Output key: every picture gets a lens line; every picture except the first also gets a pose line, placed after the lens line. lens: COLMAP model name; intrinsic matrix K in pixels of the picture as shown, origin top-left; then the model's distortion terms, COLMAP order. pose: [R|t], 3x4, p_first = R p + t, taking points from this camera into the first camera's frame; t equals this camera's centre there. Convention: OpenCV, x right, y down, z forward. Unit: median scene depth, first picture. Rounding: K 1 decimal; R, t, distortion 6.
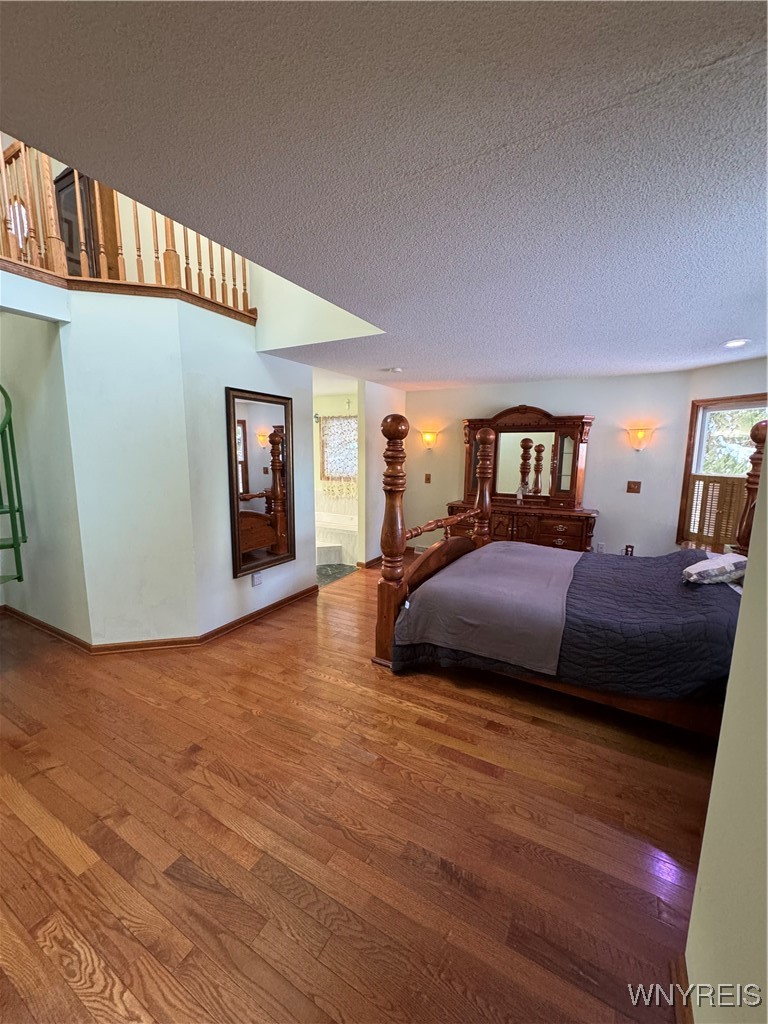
lens RADIAL K [[408.5, 0, 385.0], [0, 408.5, 506.2], [0, 0, 1]] dist [-0.000534, 0.000222]
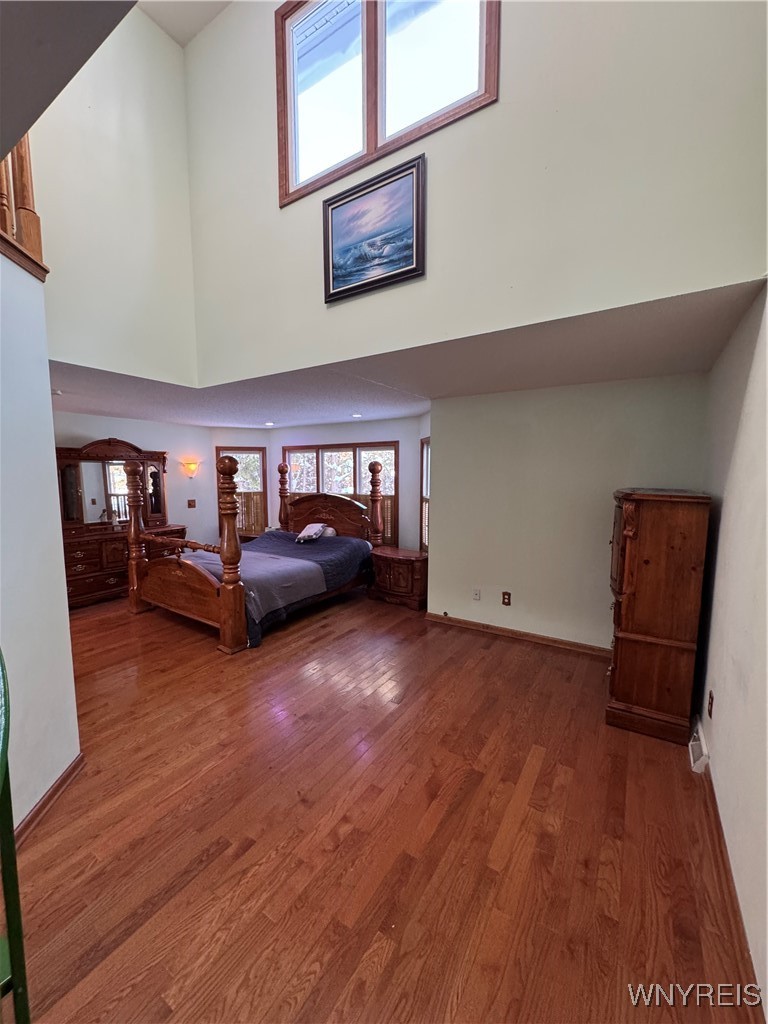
lens RADIAL K [[408.5, 0, 384.6], [0, 408.5, 513.7], [0, 0, 1]] dist [-0.000534, 0.000222]
pose [[0.059673, -0.109457, 0.992199, -1.413217], [0.154673, 0.982979, 0.099138, -0.096595], [-0.986162, 0.147550, 0.075587, 0.488841]]
